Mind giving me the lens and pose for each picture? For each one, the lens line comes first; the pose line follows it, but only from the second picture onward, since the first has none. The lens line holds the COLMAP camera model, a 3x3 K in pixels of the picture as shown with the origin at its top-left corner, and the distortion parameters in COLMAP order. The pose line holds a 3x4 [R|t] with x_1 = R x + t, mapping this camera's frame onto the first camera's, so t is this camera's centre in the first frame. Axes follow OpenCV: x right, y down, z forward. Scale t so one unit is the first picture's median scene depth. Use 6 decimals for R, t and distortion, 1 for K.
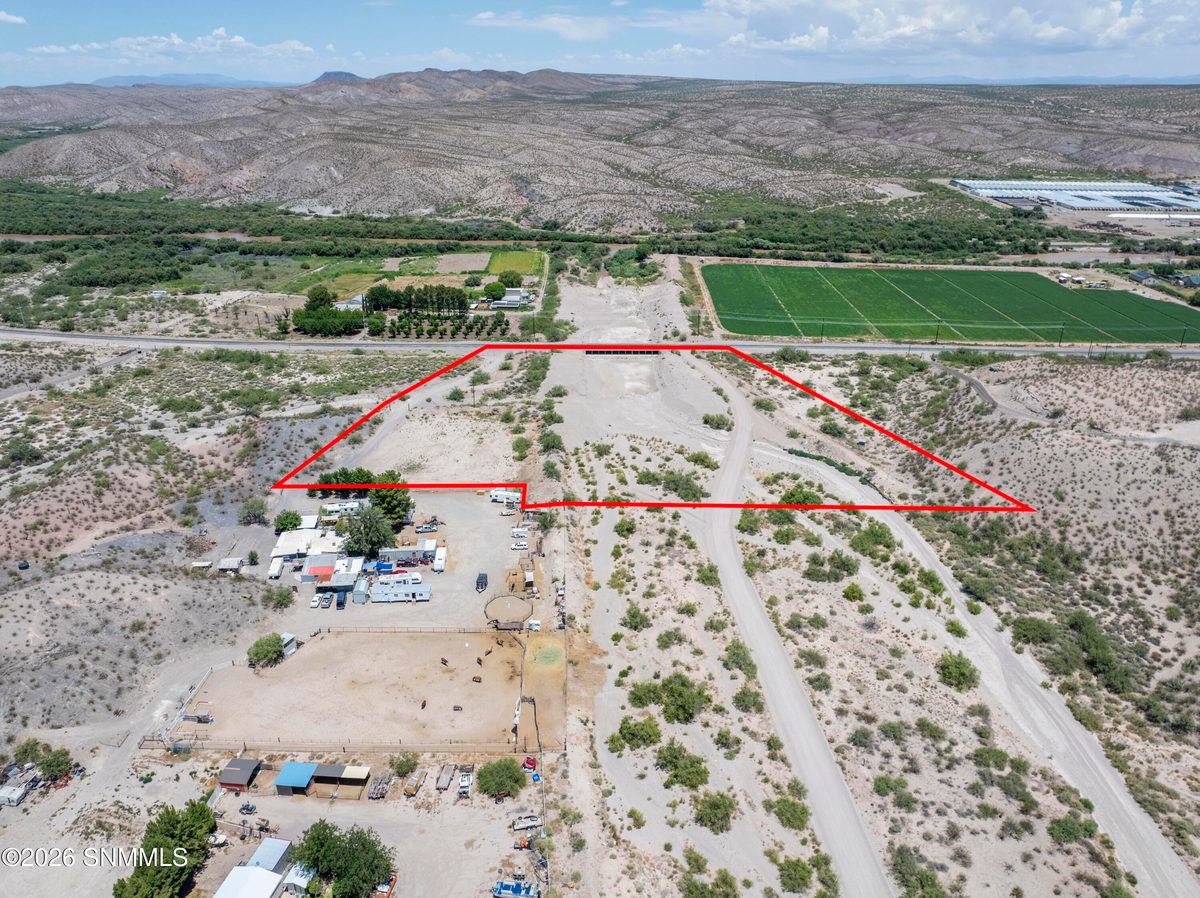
lens RADIAL K [[851.7, 0, 603.8], [0, 851.7, 430.1], [0, 0, 1]] dist [-0.041754, 0.005614]
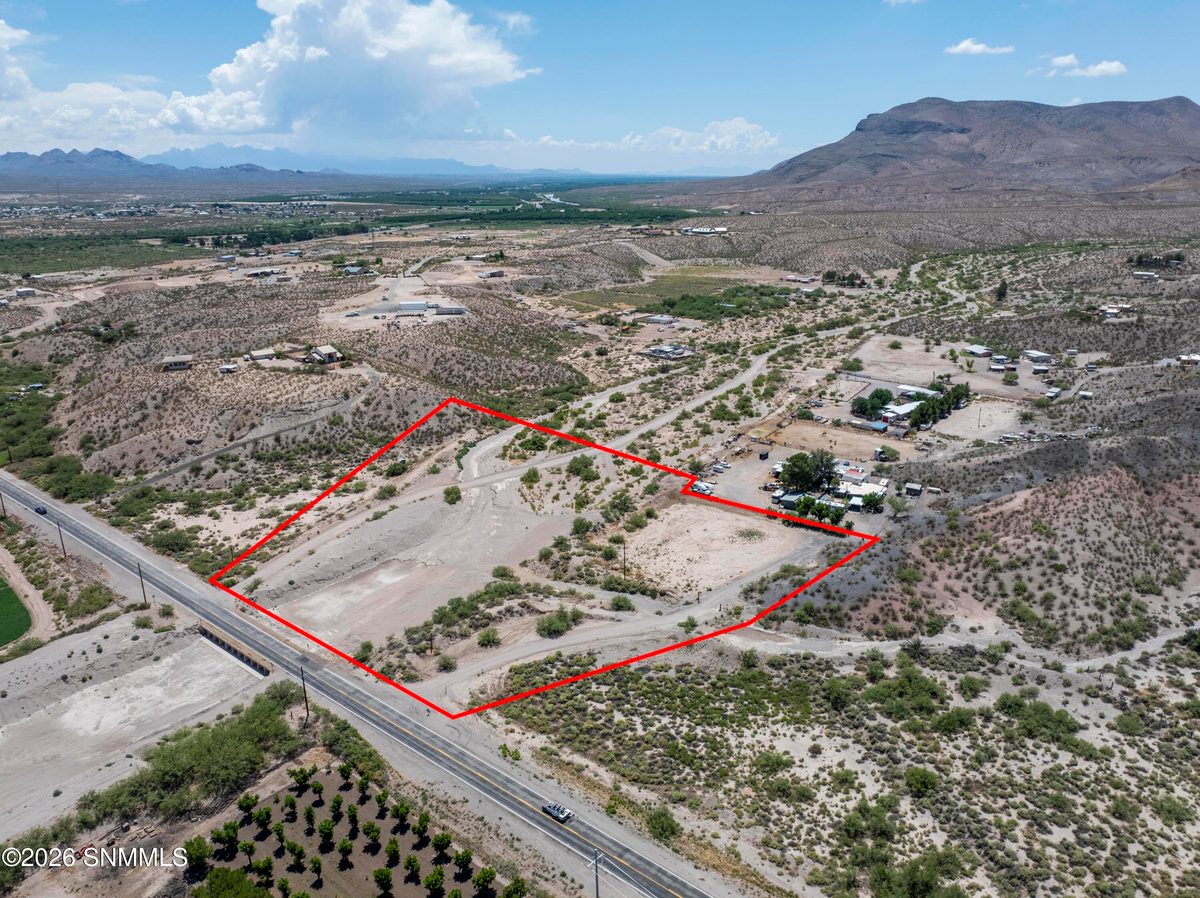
lens RADIAL K [[851.7, 0, 603.8], [0, 851.7, 430.1], [0, 0, 1]] dist [-0.041754, 0.005614]
pose [[-0.787377, -0.173992, 0.591409, -0.607684], [0.241416, 0.795696, 0.555505, -0.603500], [-0.567235, 0.580168, -0.584509, 1.472086]]
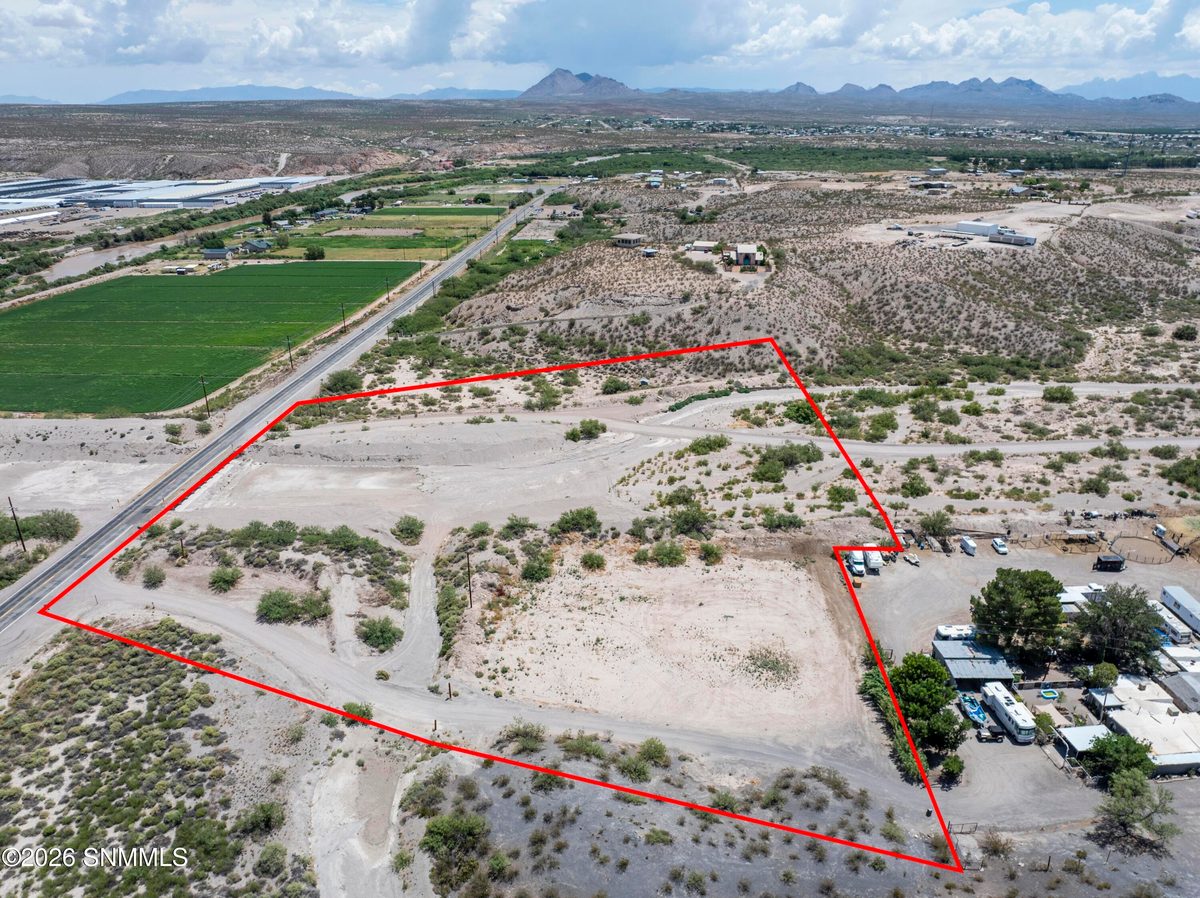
lens RADIAL K [[856.0, 0, 603.5], [0, 856.0, 423.8], [0, 0, 1]] dist [-0.049167, 0.017689]
pose [[0.049475, -0.346862, 0.936610, -0.594194], [0.382825, 0.872724, 0.302980, -0.246550], [-0.922495, 0.343568, 0.175966, 0.863301]]
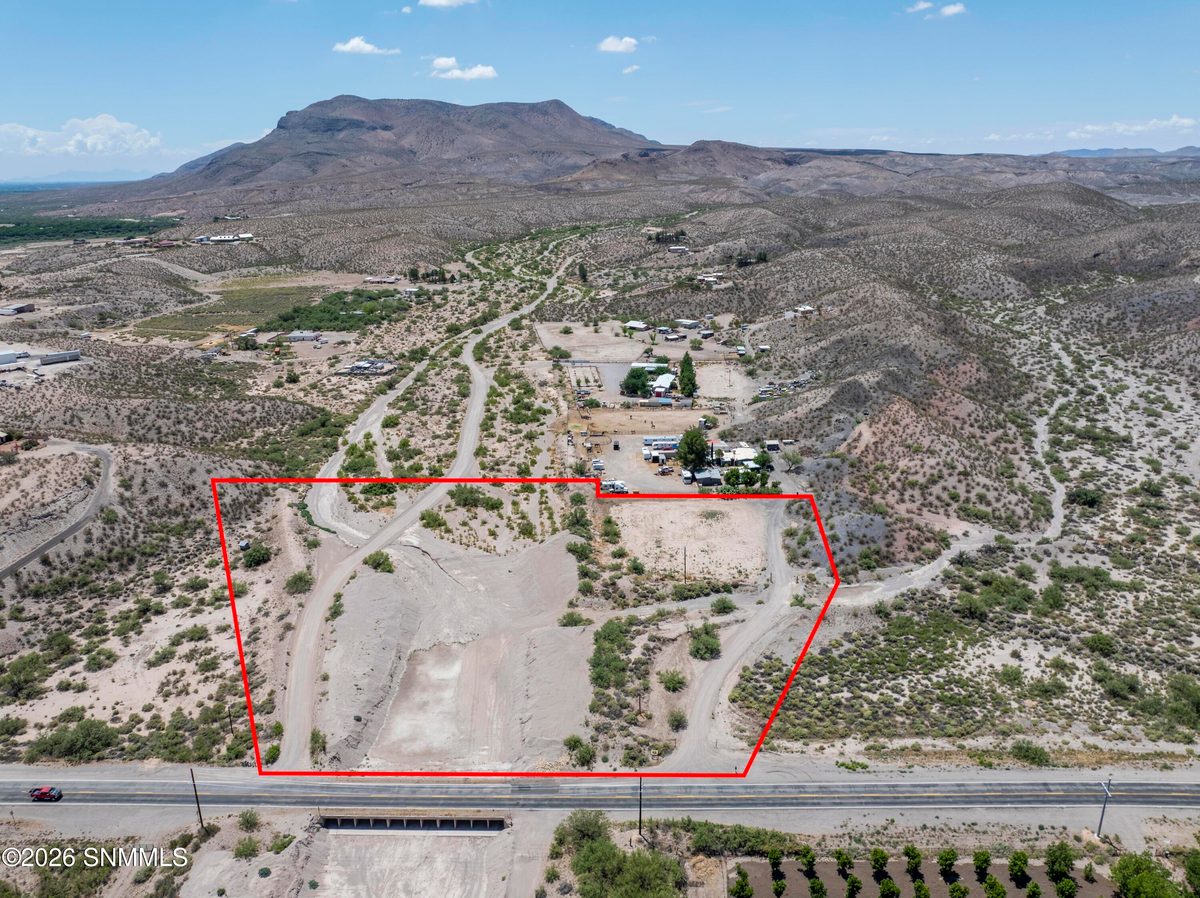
lens RADIAL K [[860.2, 0, 602.2], [0, 860.2, 447.5], [0, 0, 1]] dist [-0.042686, 0.010653]
pose [[-0.999791, 0.011387, 0.016996, -0.099413], [0.019719, 0.757647, 0.652366, -0.647425], [-0.005449, 0.652565, -0.757713, 1.586451]]
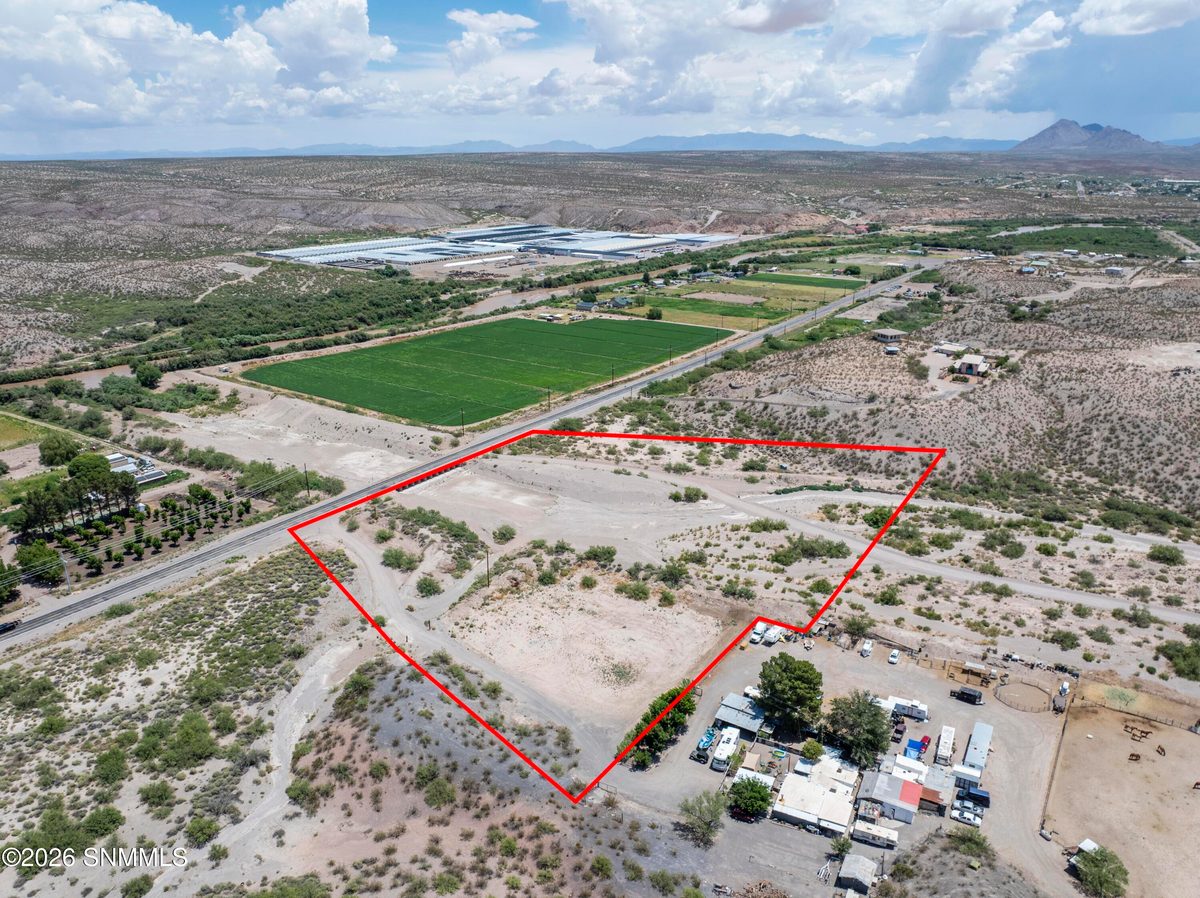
lens RADIAL K [[851.7, 0, 603.8], [0, 851.7, 430.1], [0, 0, 1]] dist [-0.041754, 0.005614]
pose [[0.550549, -0.256070, 0.794559, -0.683845], [0.317209, 0.944573, 0.084623, -0.196239], [-0.772188, 0.205452, 0.601261, 0.484545]]
